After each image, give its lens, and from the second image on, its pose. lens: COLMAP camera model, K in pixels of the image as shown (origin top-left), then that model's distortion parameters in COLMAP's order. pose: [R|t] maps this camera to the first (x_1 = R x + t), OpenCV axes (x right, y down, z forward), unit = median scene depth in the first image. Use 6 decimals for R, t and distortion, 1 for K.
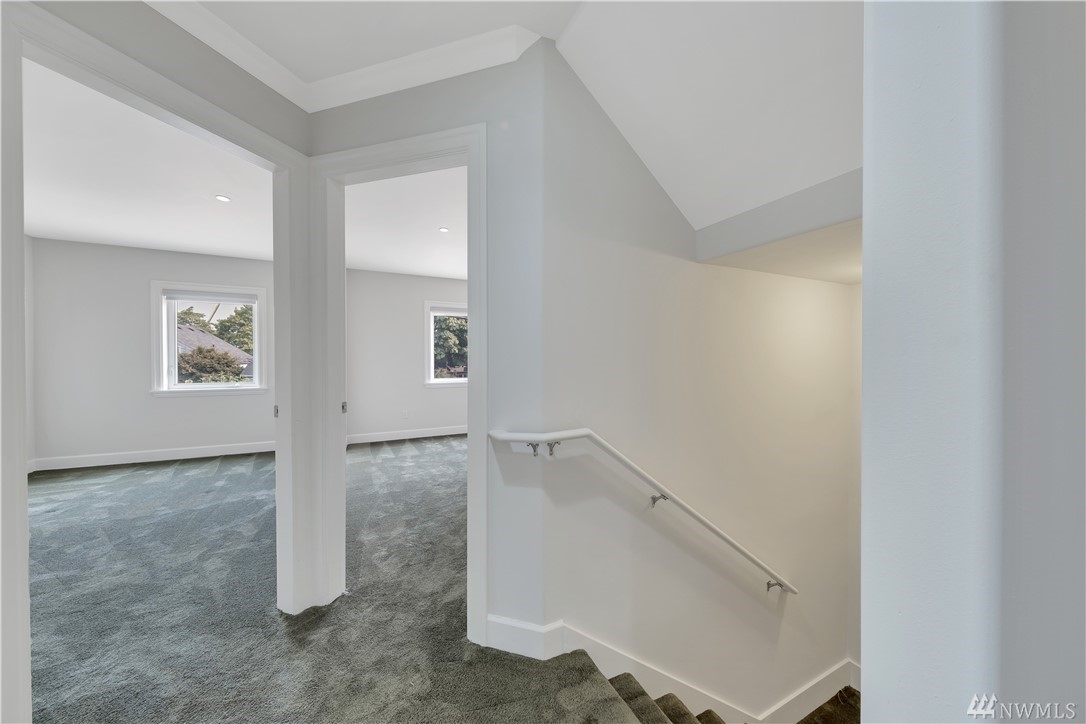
lens RADIAL K [[377.0, 0, 538.7], [0, 377.0, 357.7], [0, 0, 1]] dist [0.010018, 0.000023]
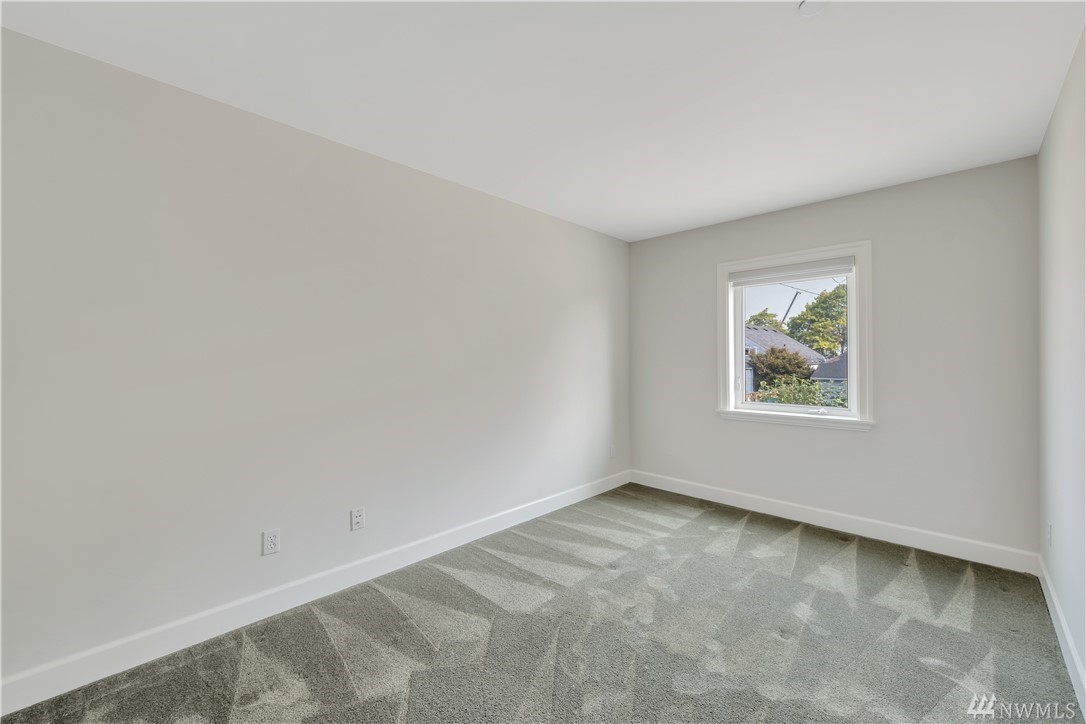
lens RADIAL K [[427.0, 0, 541.2], [0, 427.0, 357.4], [0, 0, 1]] dist [0.002400, -0.005083]
pose [[0.337945, -0.001510, -0.941164, -0.241148], [0.003016, 0.999995, -0.000522, -0.012388], [0.941161, -0.002663, 0.337948, 0.274069]]
